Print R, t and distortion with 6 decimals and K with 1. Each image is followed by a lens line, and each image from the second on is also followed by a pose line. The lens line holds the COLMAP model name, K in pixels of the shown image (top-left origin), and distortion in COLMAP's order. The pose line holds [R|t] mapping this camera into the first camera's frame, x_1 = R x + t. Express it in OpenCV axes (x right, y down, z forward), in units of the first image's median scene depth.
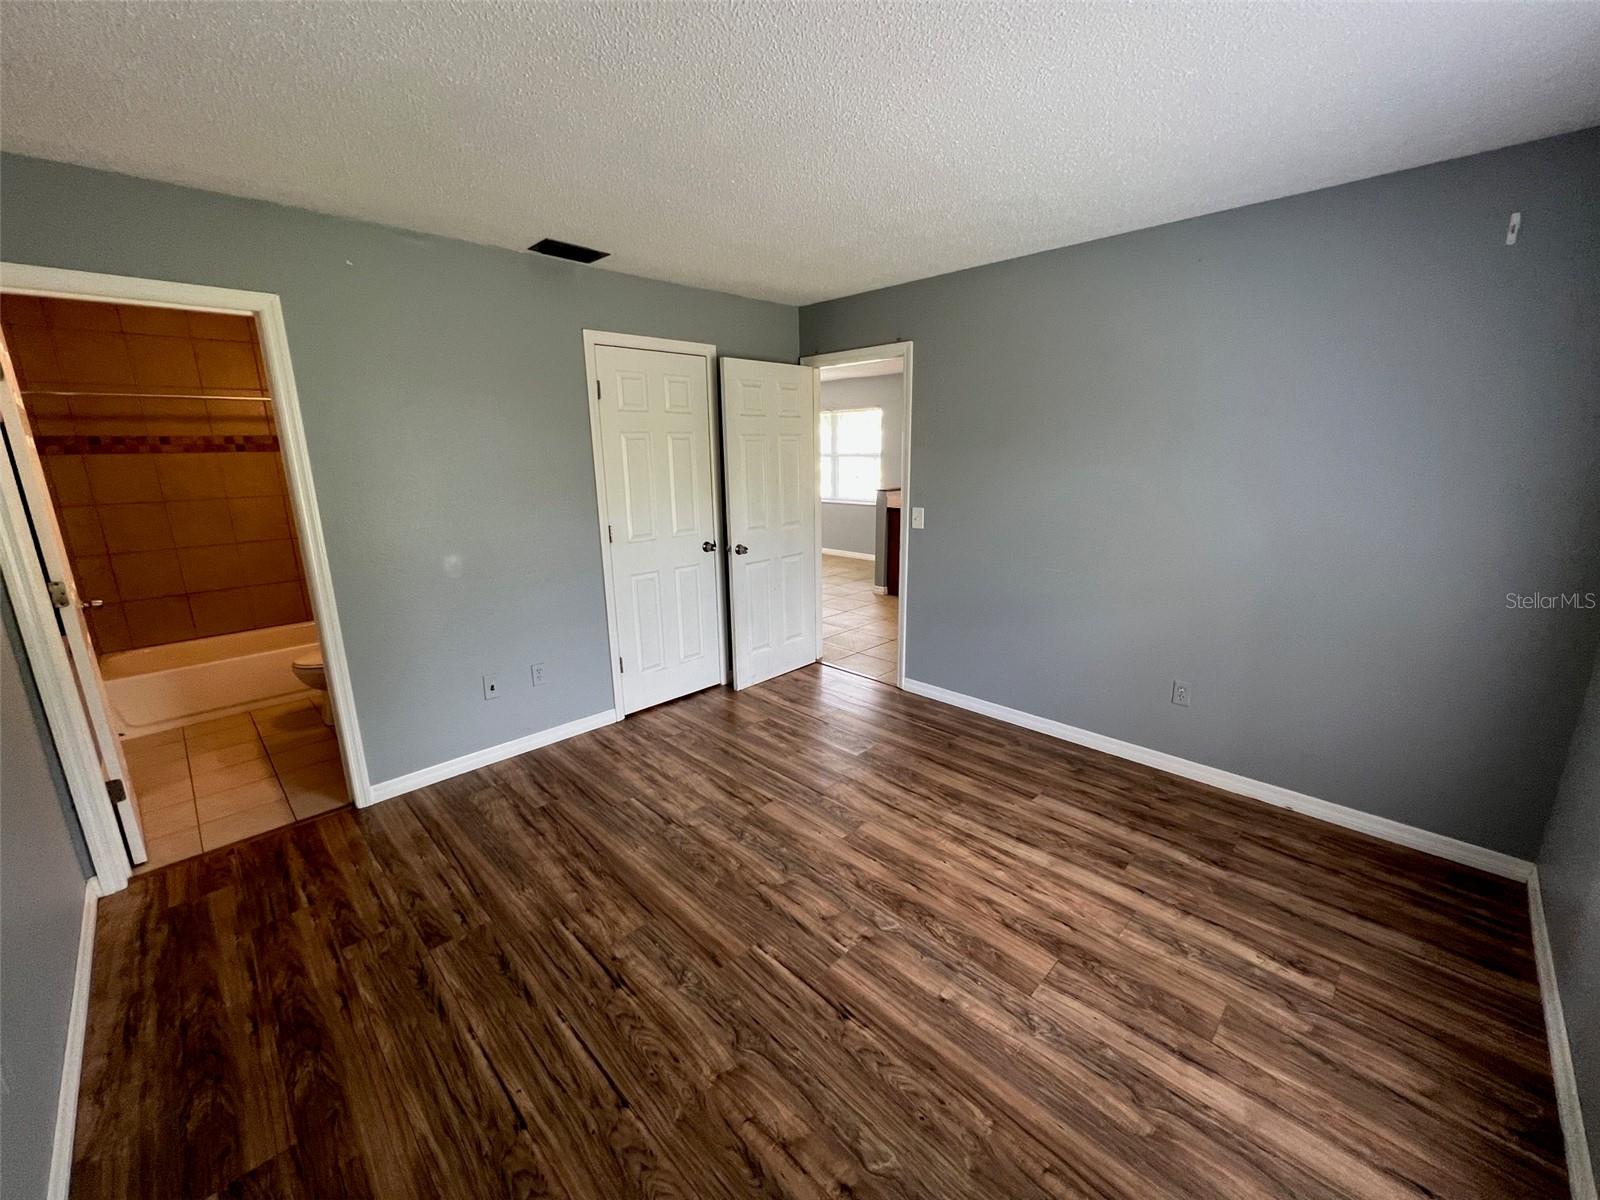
lens RADIAL K [[637.7, 0, 800.0], [0, 637.7, 600.0], [0, 0, 1]] dist [-0.000393, -0.000098]
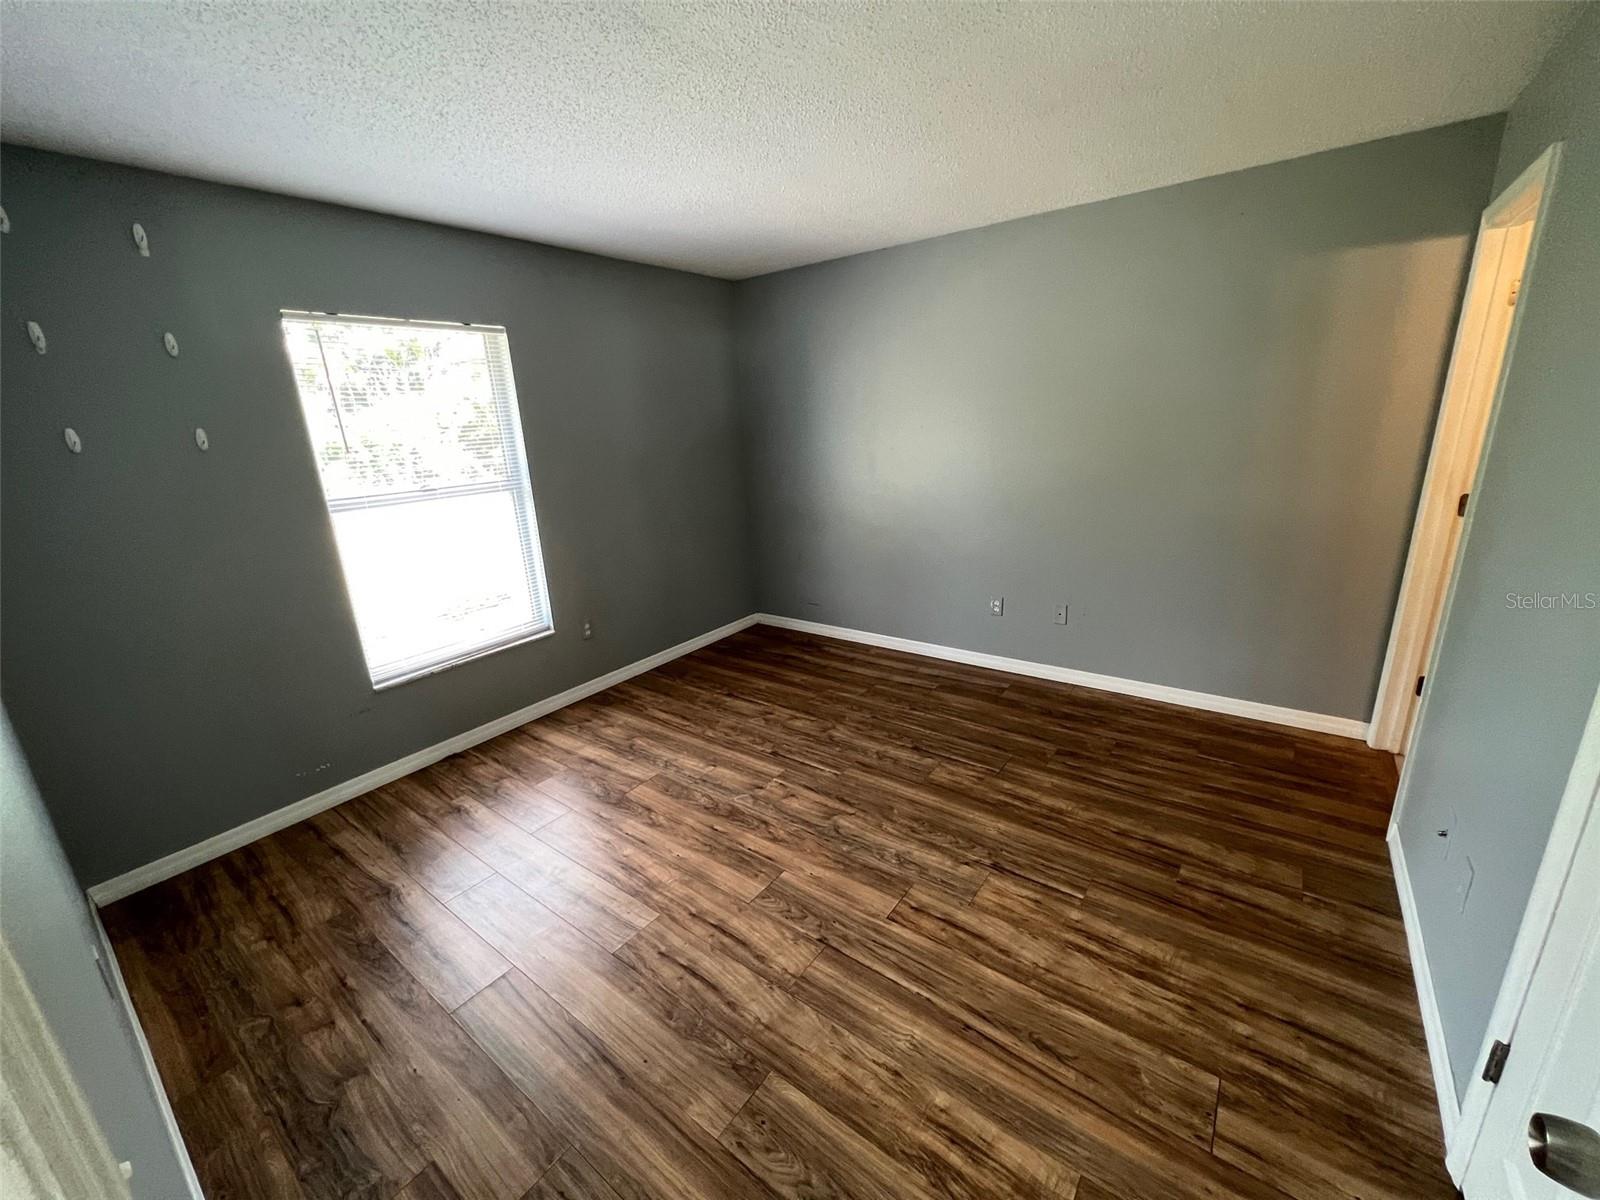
lens RADIAL K [[637.7, 0, 800.0], [0, 637.7, 600.0], [0, 0, 1]] dist [-0.000393, -0.000098]
pose [[-0.987777, 0.100652, -0.119022, 0.117923], [0.028772, 0.868186, 0.495404, -0.400621], [0.153196, 0.485925, -0.860470, 1.656483]]
